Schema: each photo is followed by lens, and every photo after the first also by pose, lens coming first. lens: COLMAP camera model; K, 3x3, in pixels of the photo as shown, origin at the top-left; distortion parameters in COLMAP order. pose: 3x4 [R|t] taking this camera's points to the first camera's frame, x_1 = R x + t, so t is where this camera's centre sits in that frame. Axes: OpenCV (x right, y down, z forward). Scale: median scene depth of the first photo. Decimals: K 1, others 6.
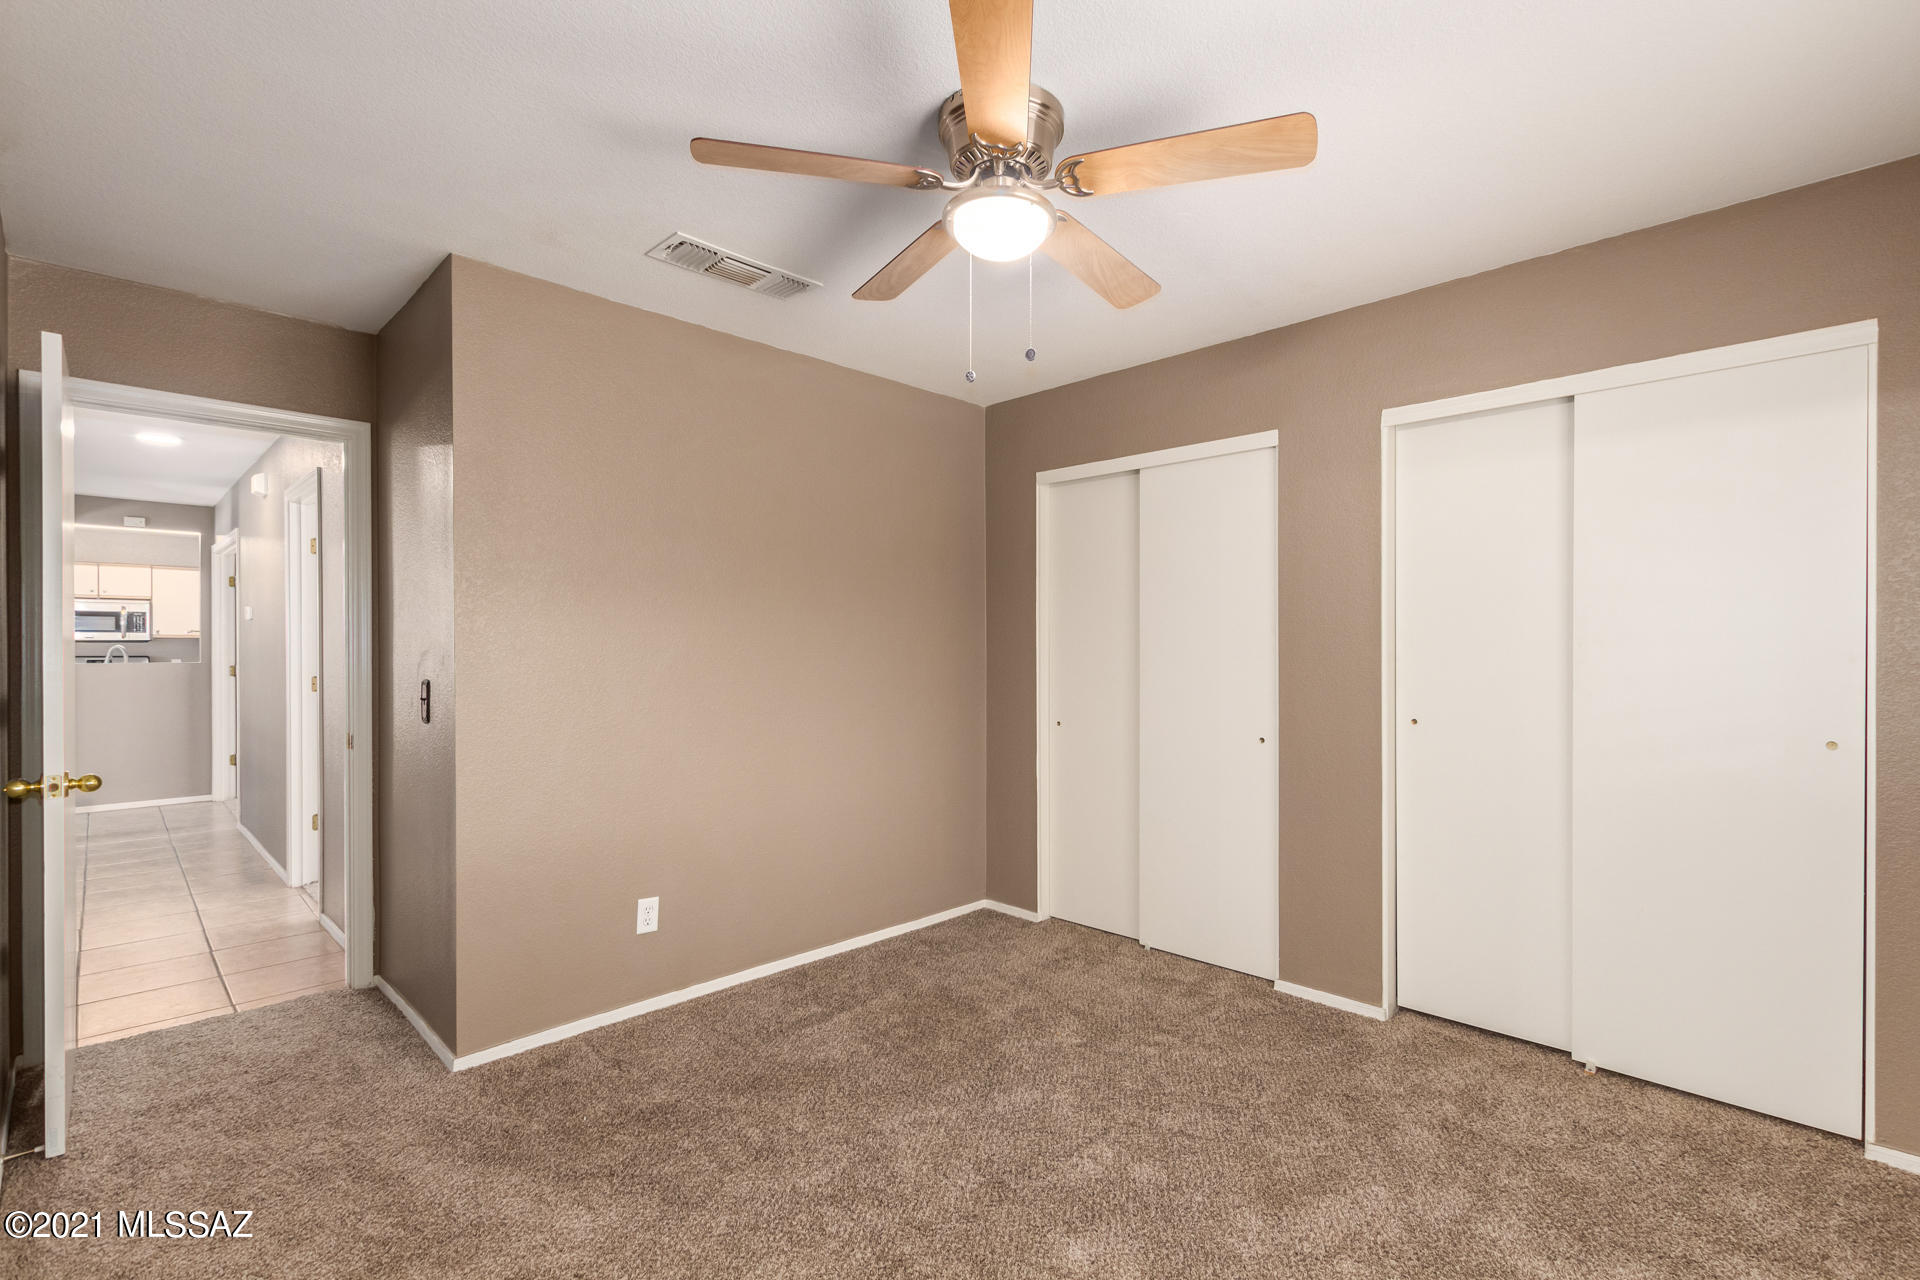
lens RADIAL K [[876.5, 0, 972.8], [0, 876.5, 642.6], [0, 0, 1]] dist [0.006156, -0.000827]
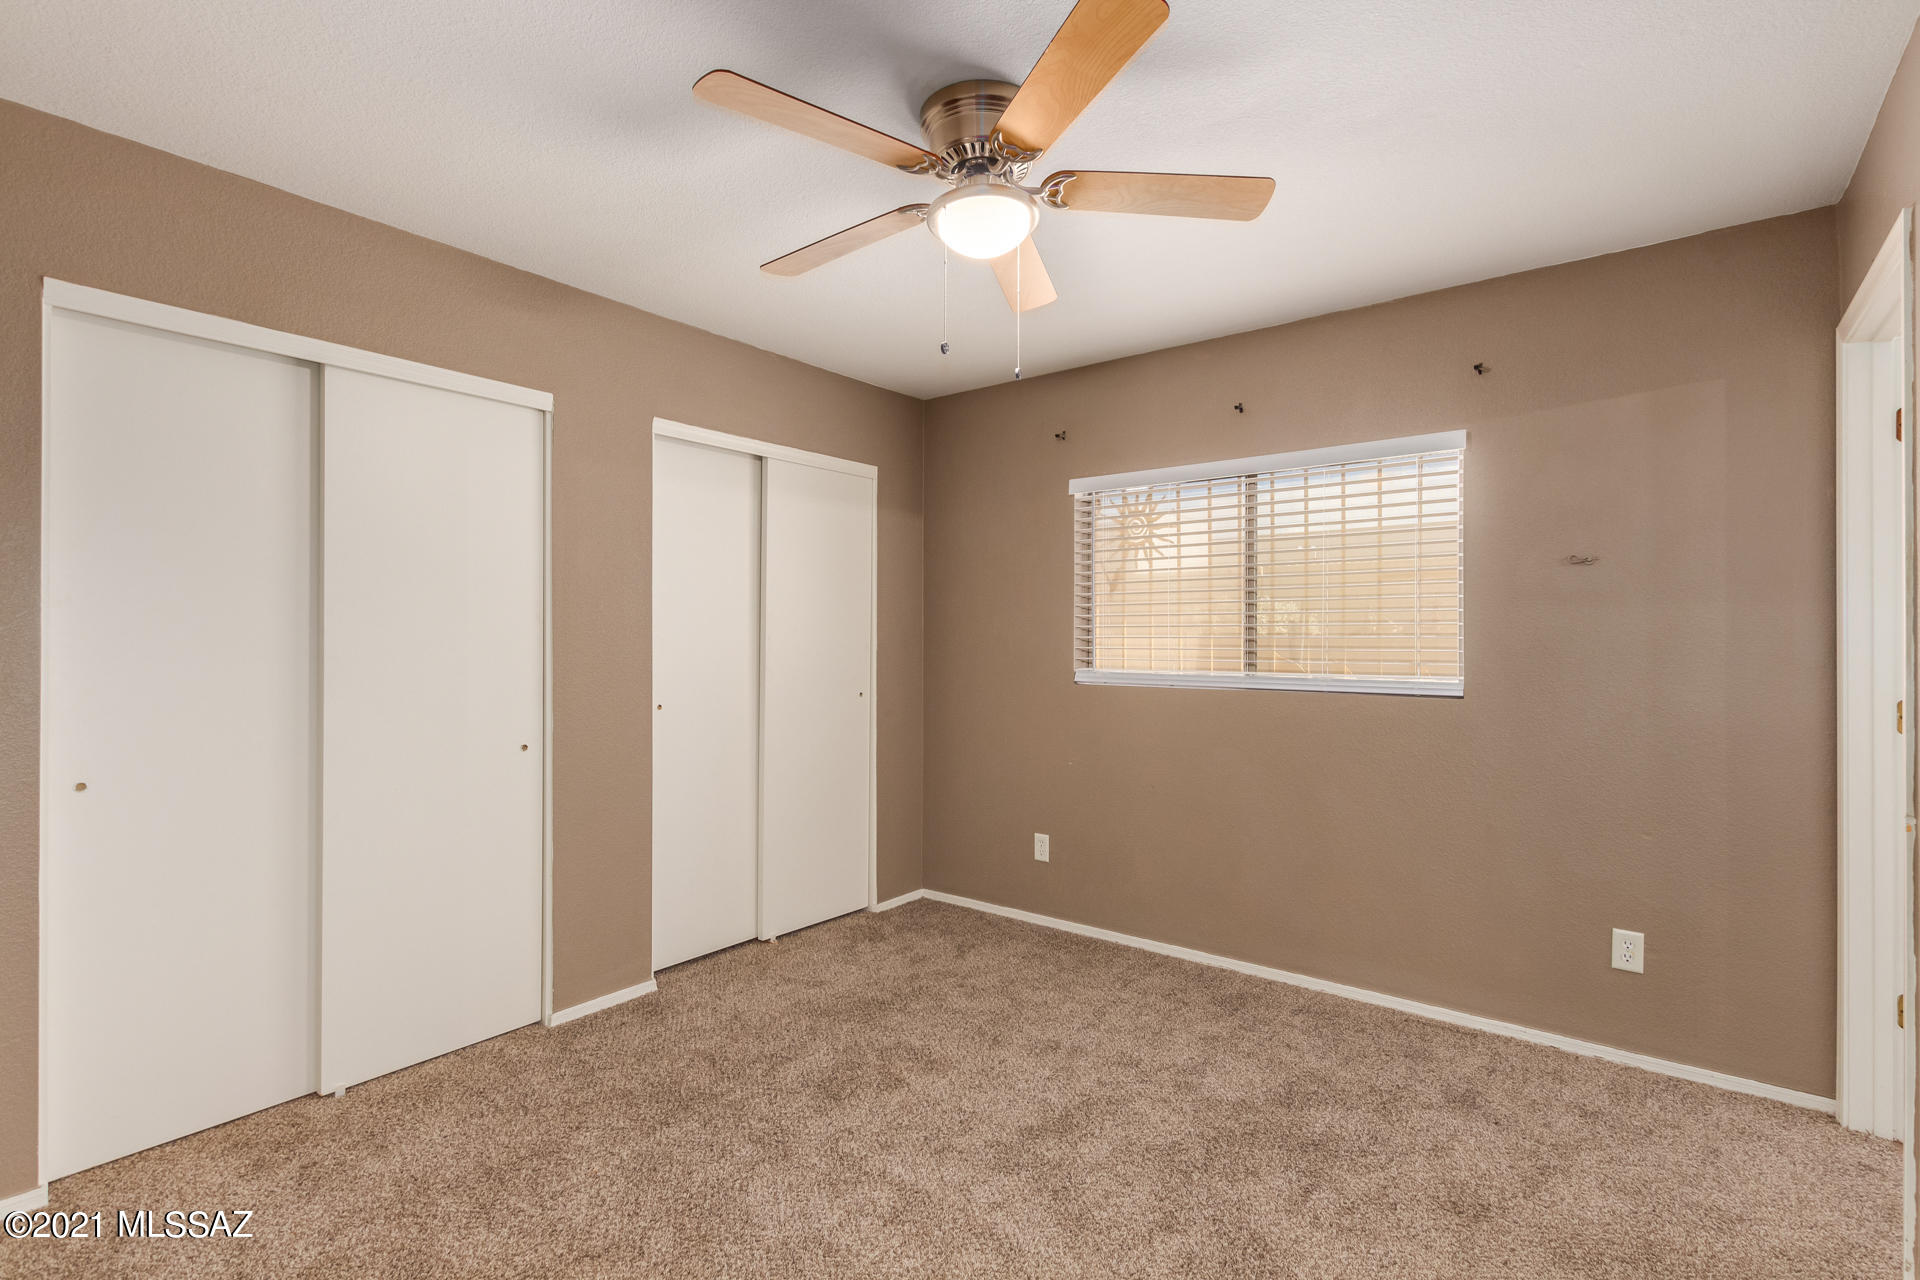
lens RADIAL K [[876.5, 0, 972.8], [0, 876.5, 642.6], [0, 0, 1]] dist [0.006156, -0.000827]
pose [[-0.111441, 0.003857, 0.993764, -0.631985], [-0.000699, 0.999992, -0.003960, 0.012806], [-0.993771, -0.001136, -0.111438, 0.730332]]
